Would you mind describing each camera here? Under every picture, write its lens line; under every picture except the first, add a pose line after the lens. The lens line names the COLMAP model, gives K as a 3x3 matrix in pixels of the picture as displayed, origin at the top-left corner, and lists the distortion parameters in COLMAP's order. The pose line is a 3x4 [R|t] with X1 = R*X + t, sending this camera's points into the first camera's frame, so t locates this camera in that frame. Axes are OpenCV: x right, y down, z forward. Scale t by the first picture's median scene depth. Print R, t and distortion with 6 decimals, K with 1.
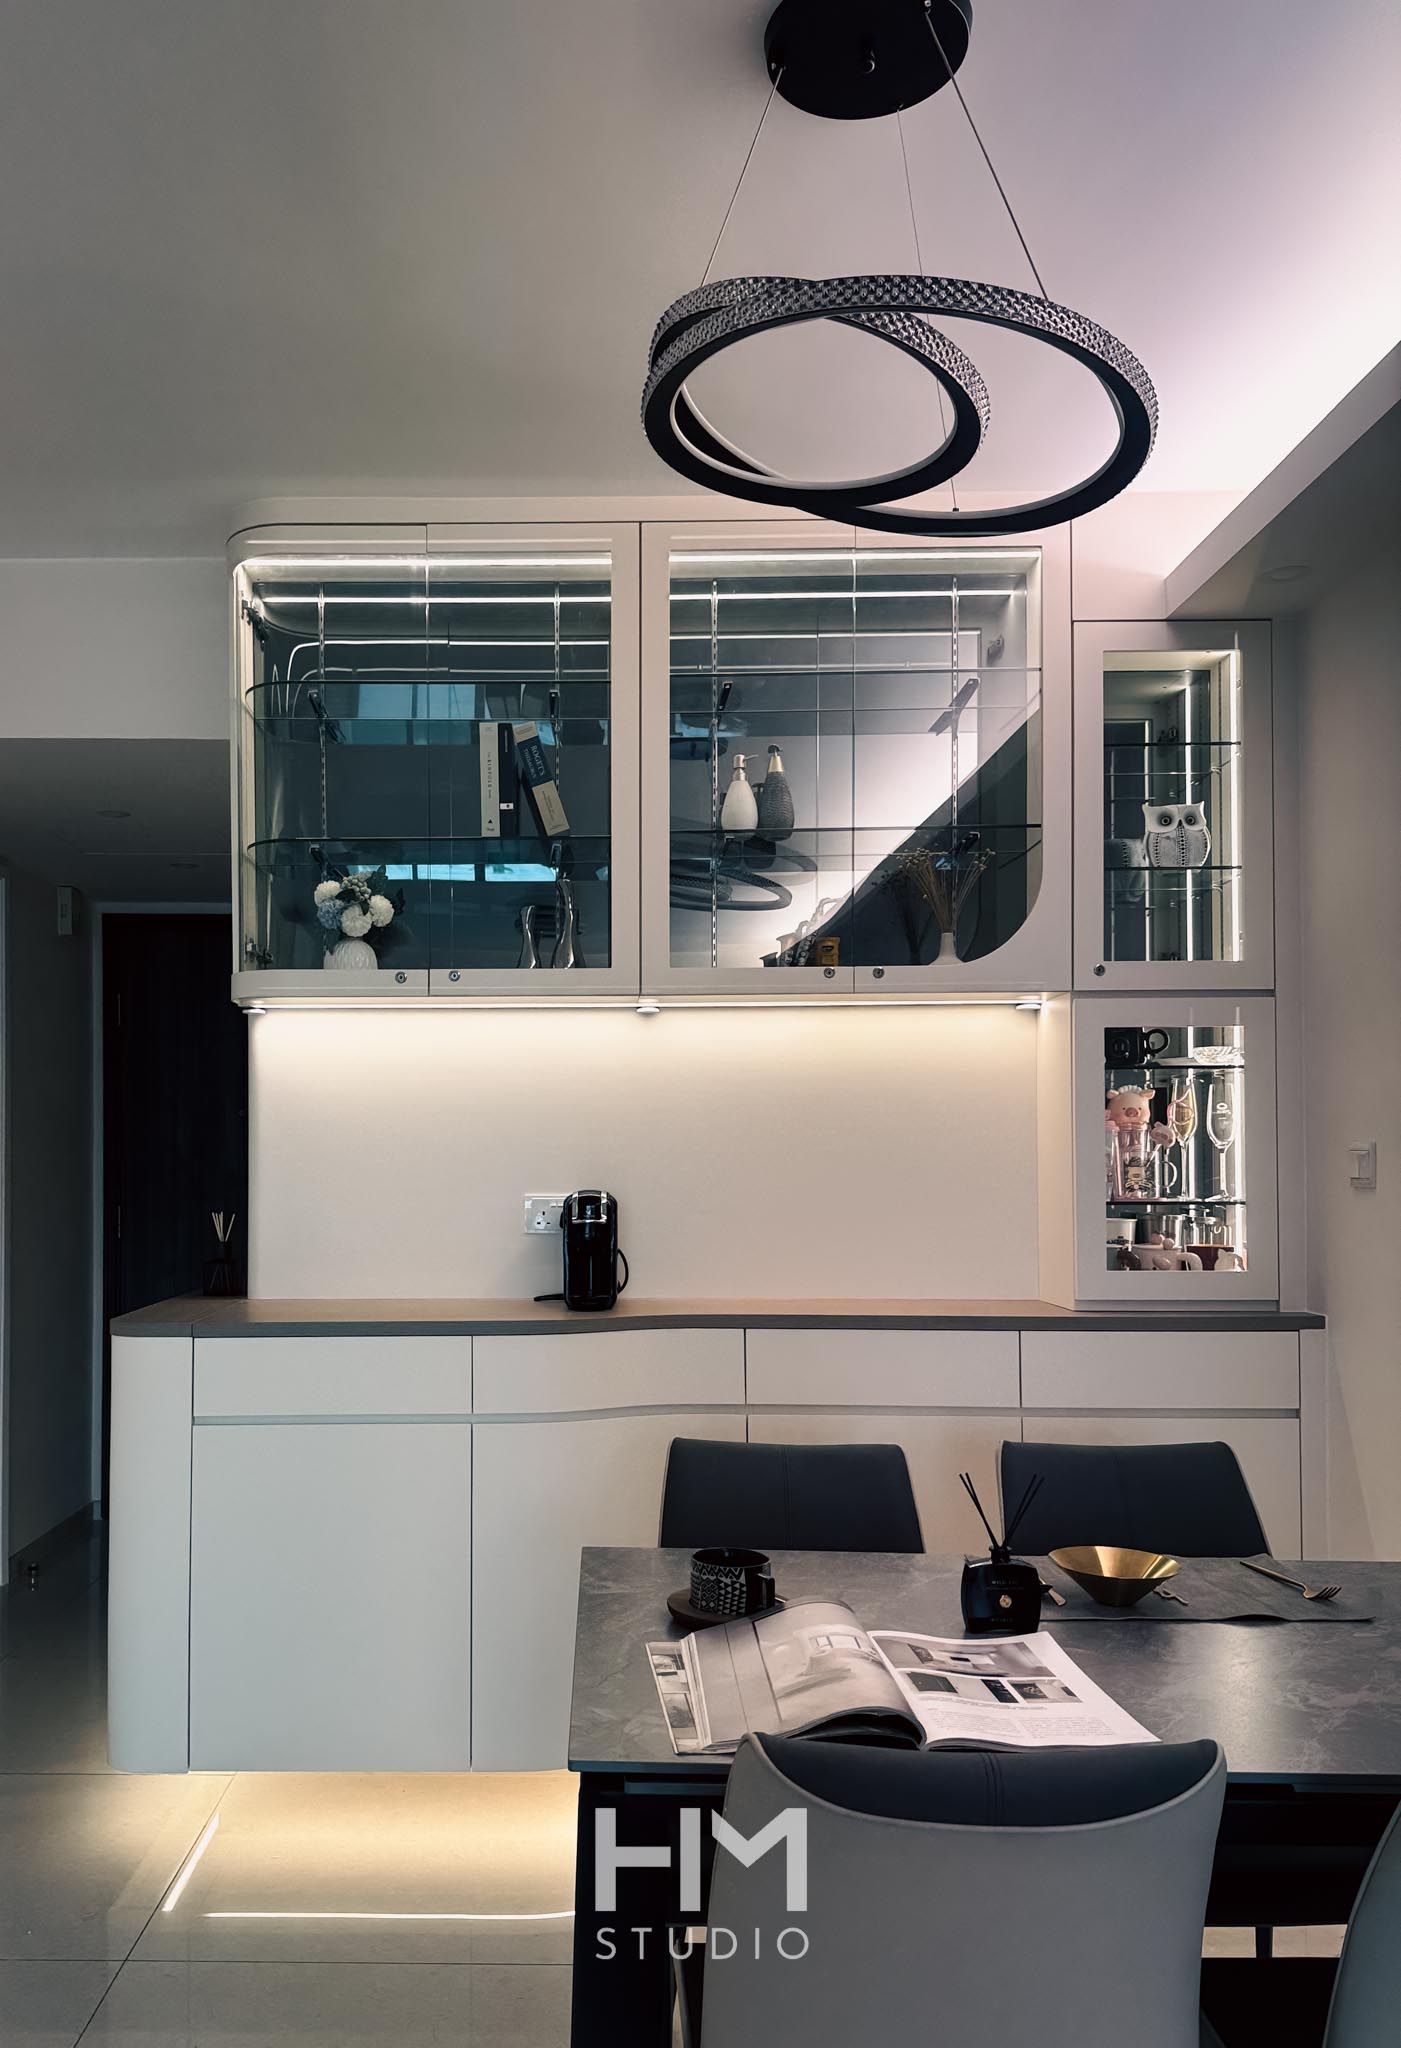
lens RADIAL K [[1474.8, 0, 699.0], [0, 1474.8, 1135.0], [0, 0, 1]] dist [0.166896, -0.341180]
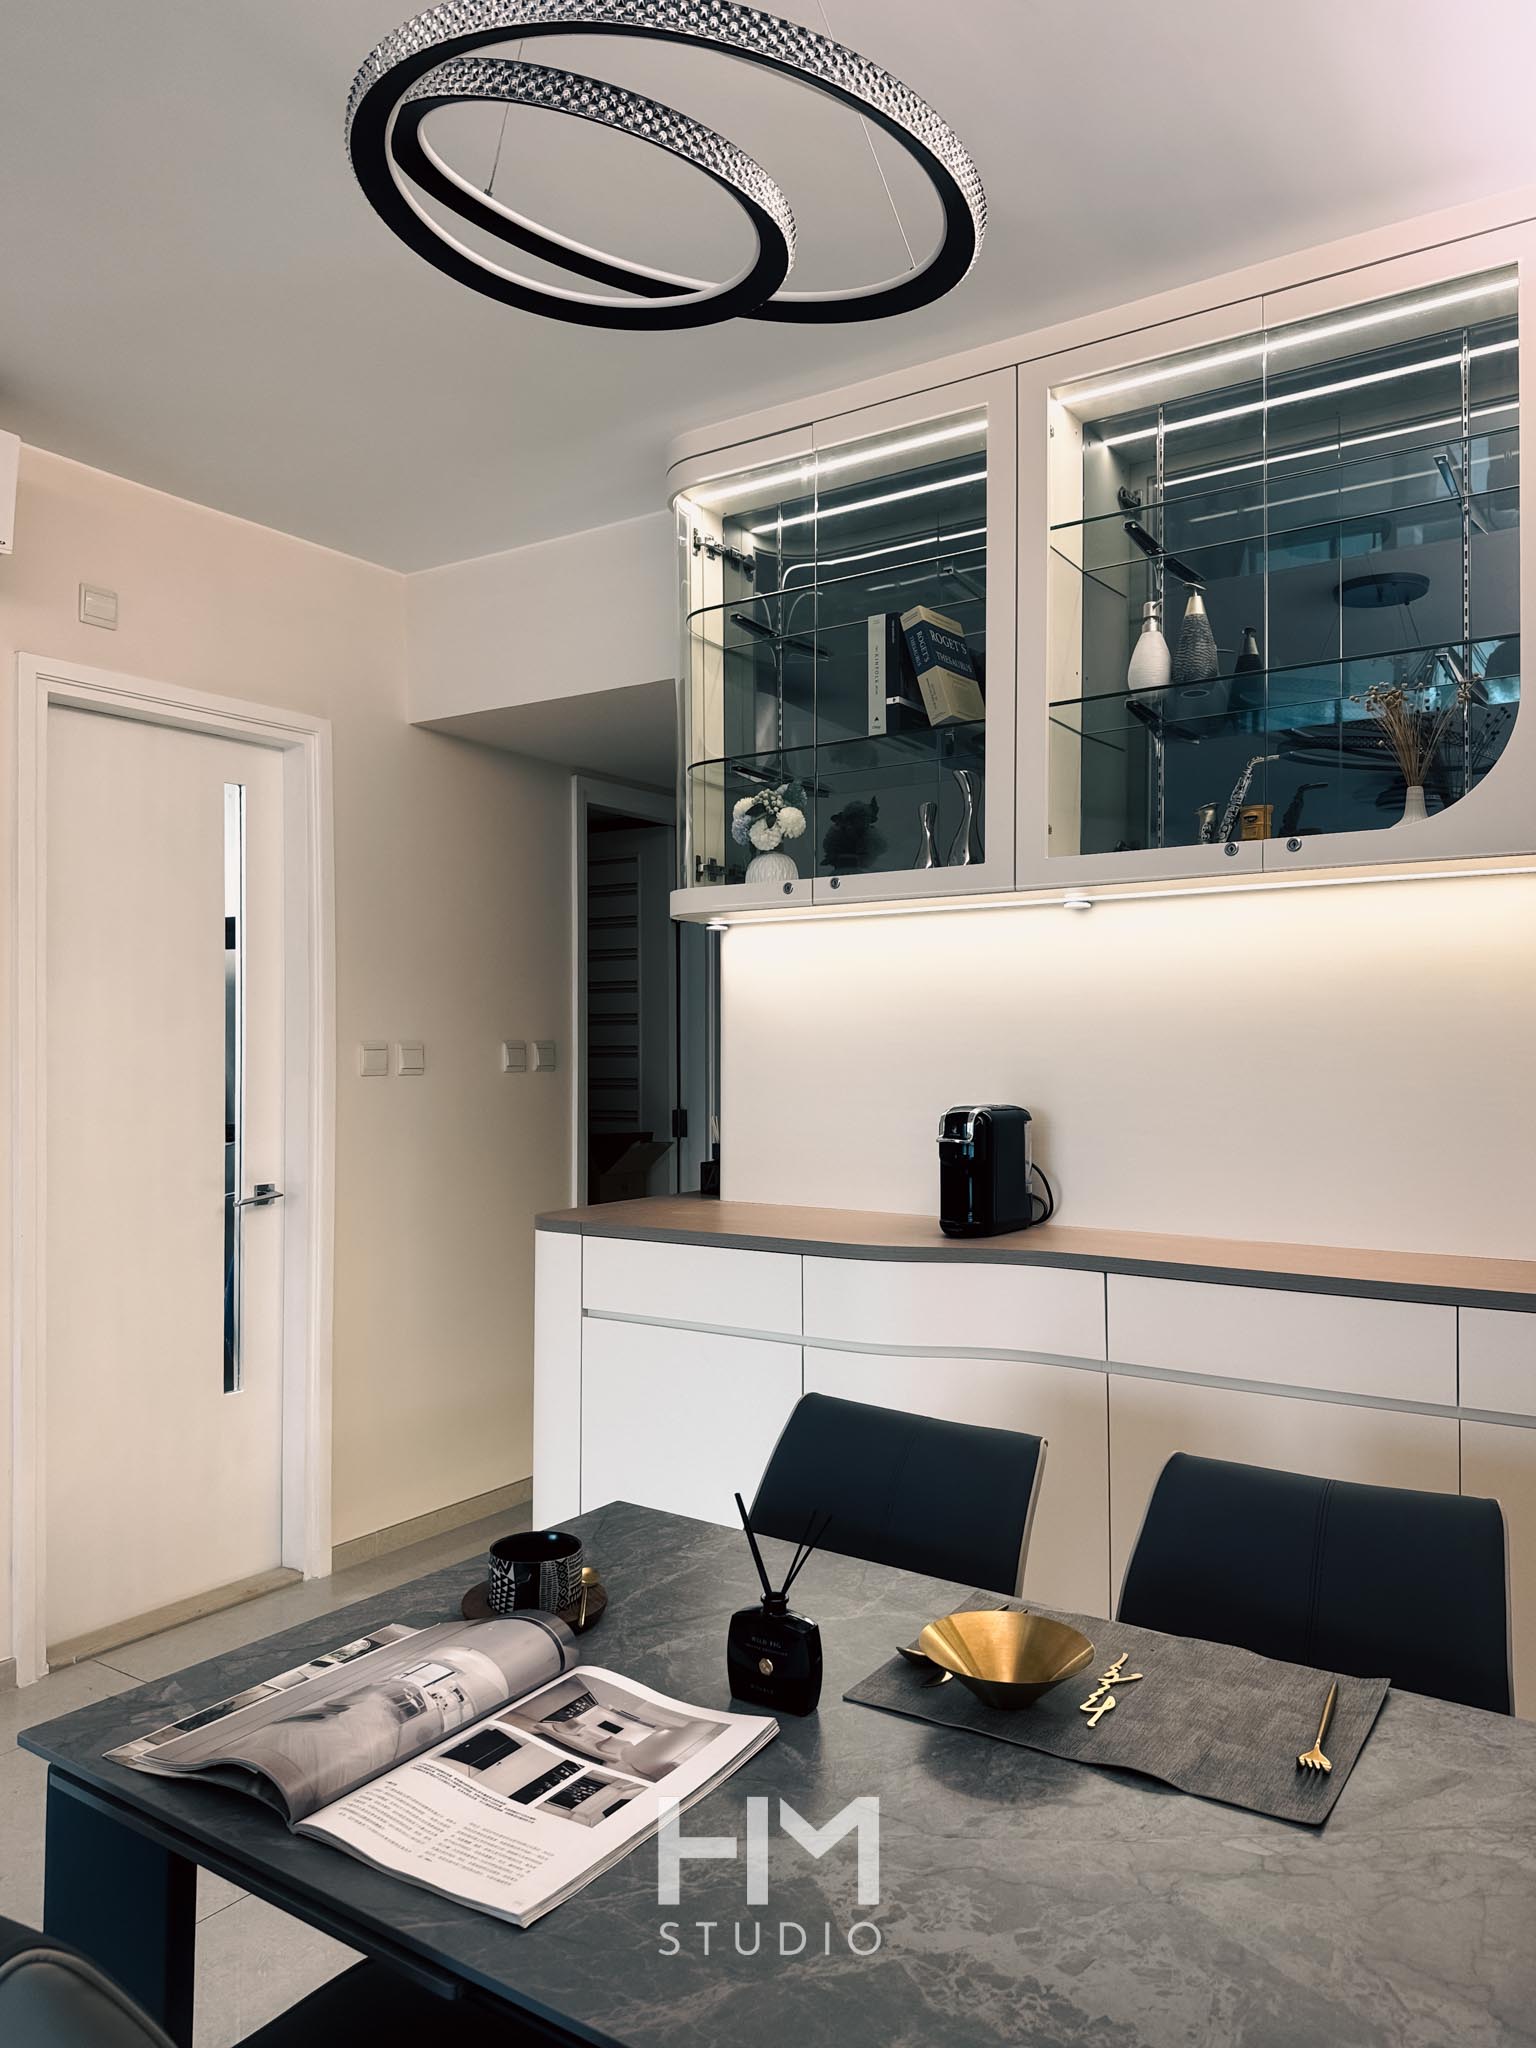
lens RADIAL K [[1434.7, 0, 768.3], [0, 1434.7, 1058.6], [0, 0, 1]] dist [0.038831, -0.039294]
pose [[0.836993, 0.004229, -0.547198, 0.306911], [0.008550, 0.999747, 0.020805, -0.012248], [0.547147, -0.022092, 0.836745, 0.184569]]
